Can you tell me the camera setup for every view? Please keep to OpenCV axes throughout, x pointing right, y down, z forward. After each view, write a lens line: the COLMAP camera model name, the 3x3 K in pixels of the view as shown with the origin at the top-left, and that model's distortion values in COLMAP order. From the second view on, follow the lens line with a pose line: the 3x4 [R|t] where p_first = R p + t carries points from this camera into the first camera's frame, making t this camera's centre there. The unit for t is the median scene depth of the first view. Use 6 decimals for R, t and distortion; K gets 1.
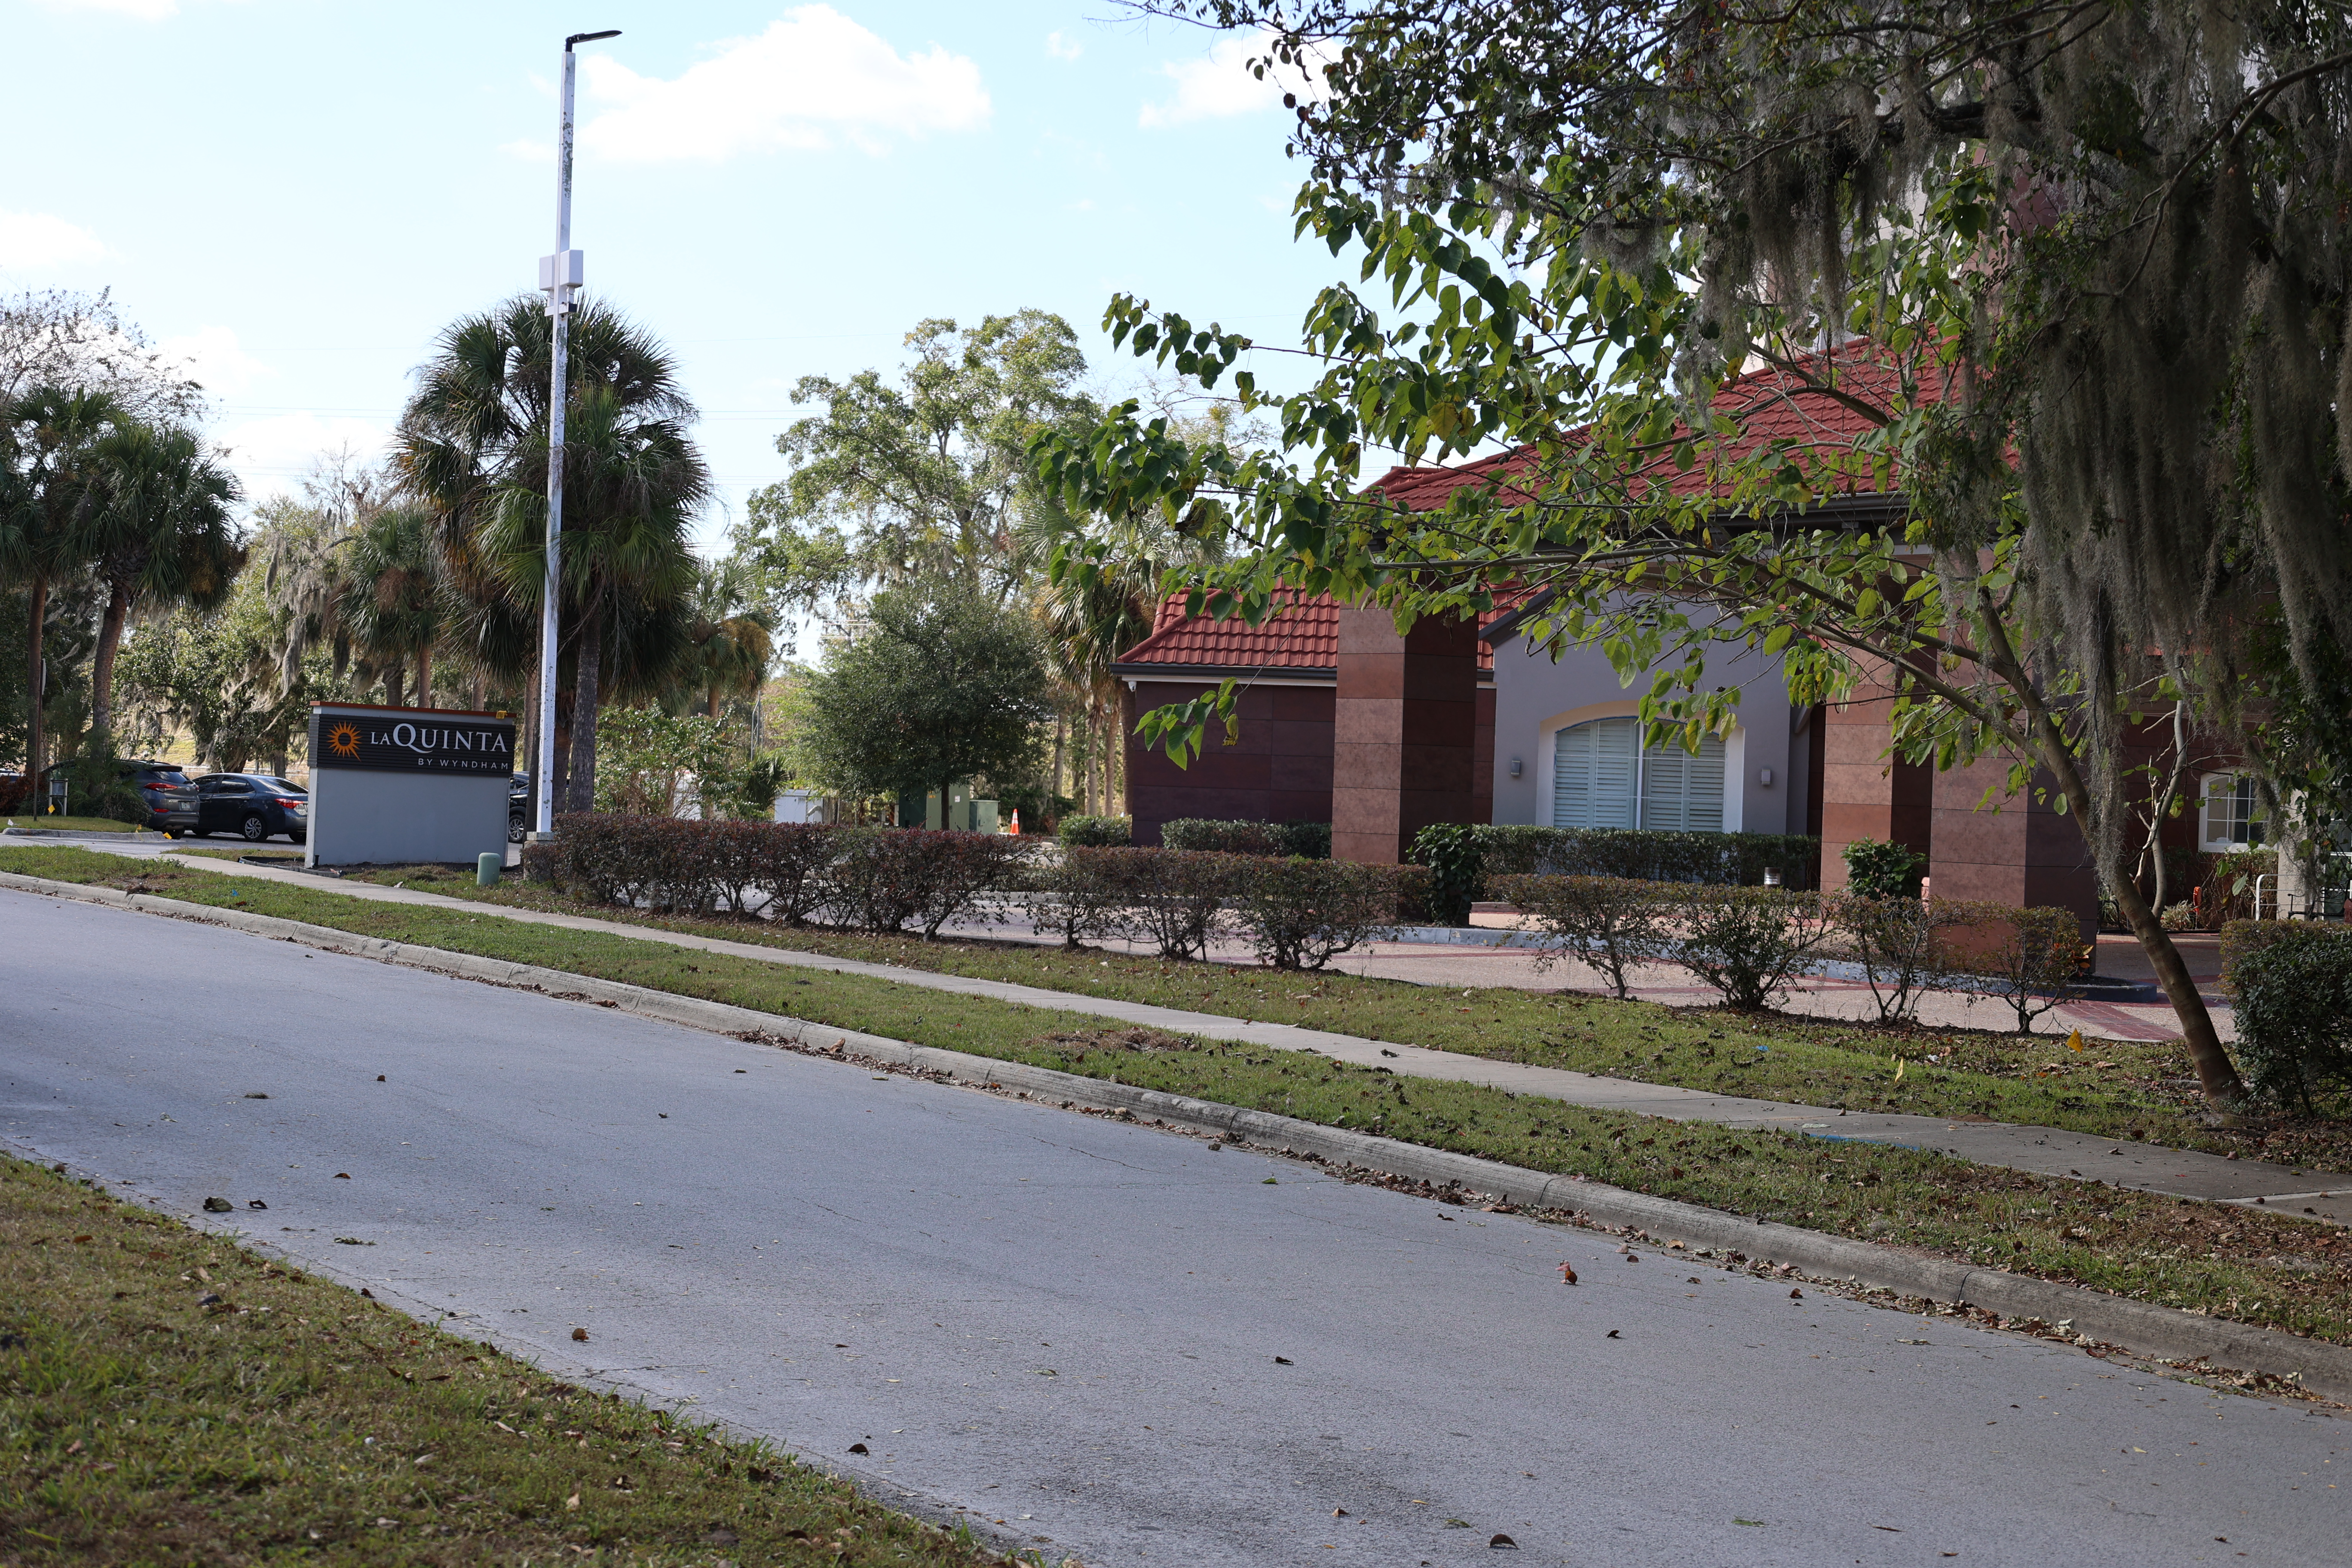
lens RADIAL K [[3924.3, 0, 1172.2], [0, 3924.3, 743.8], [0, 0, 1]] dist [-0.014469, 0.064592]
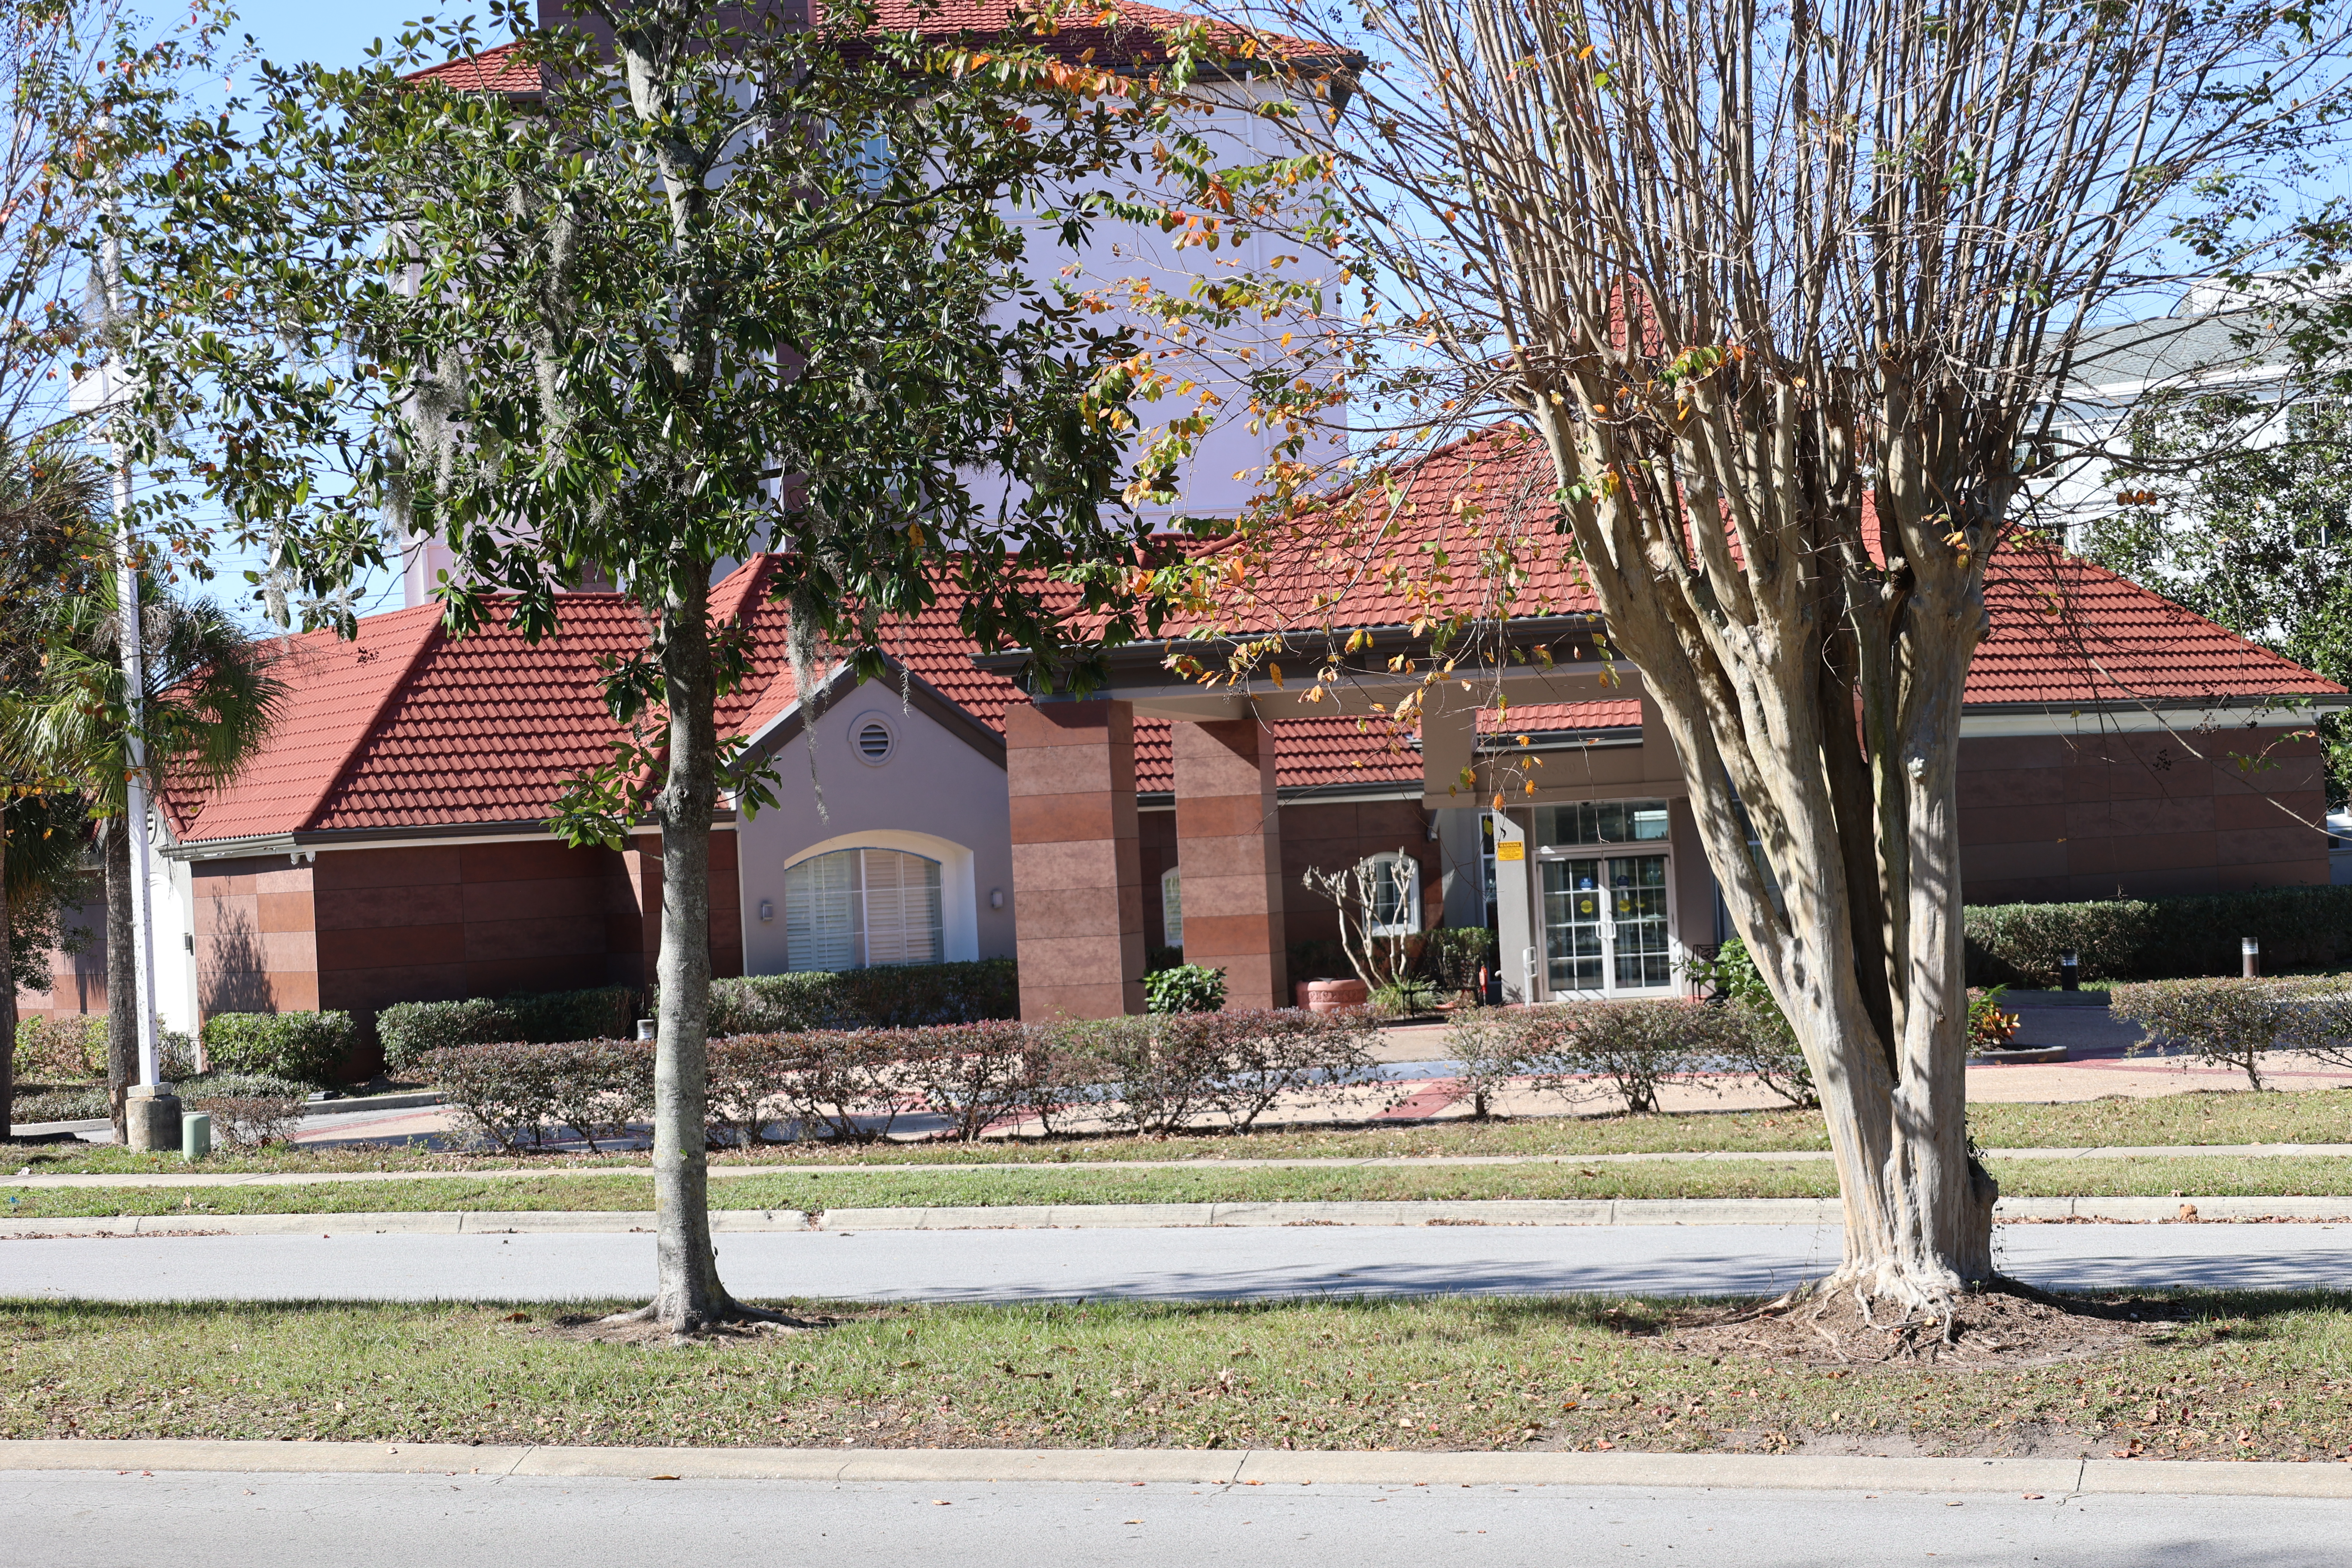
lens RADIAL K [[4074.8, 0, 1176.0], [0, 4074.8, 784.0], [0, 0, 1]] dist [0.017246, -0.030684]
pose [[0.784620, -0.064921, 0.616569, -0.484261], [0.074122, 0.997192, 0.010673, -0.030870], [-0.615531, 0.037328, 0.787228, 0.202090]]
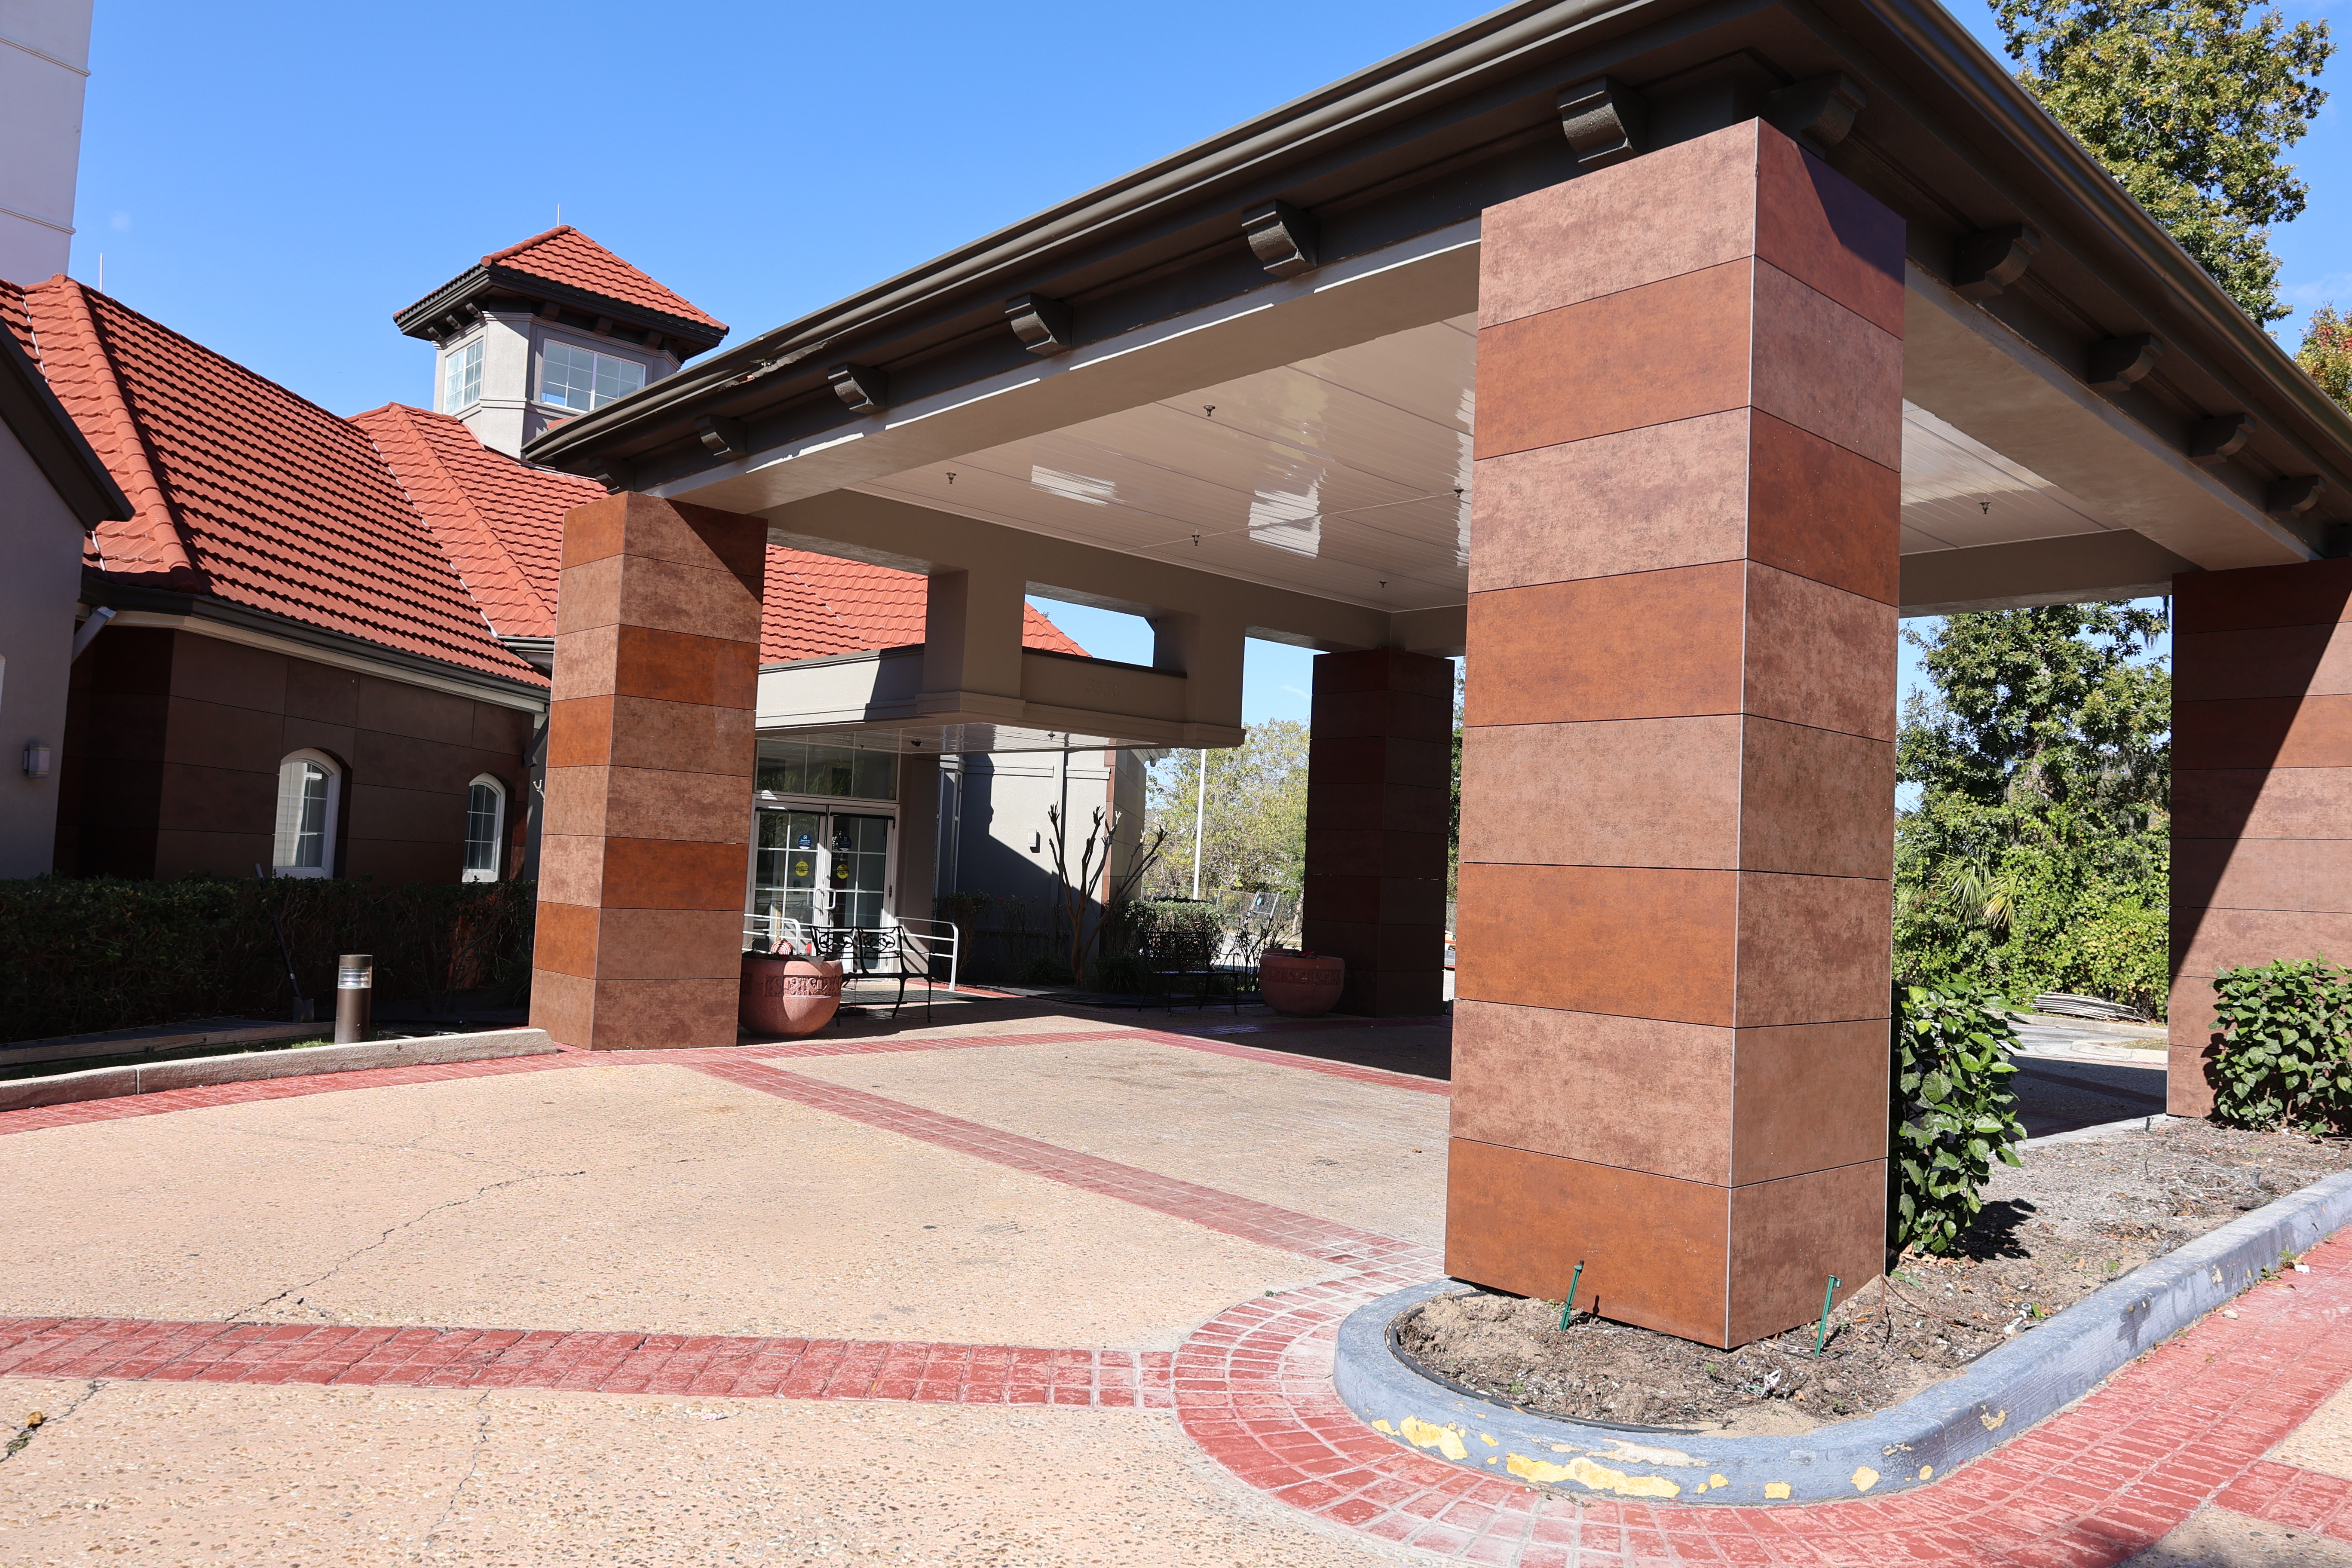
lens RADIAL K [[1619.8, 0, 1176.0], [0, 1619.8, 784.0], [0, 0, 1]] dist [0.000811, 0.001268]
pose [[-0.057605, 0.022873, 0.998077, -0.067644], [-0.053630, 0.998223, -0.025972, 0.009765], [-0.996898, -0.055023, -0.056276, 0.972858]]
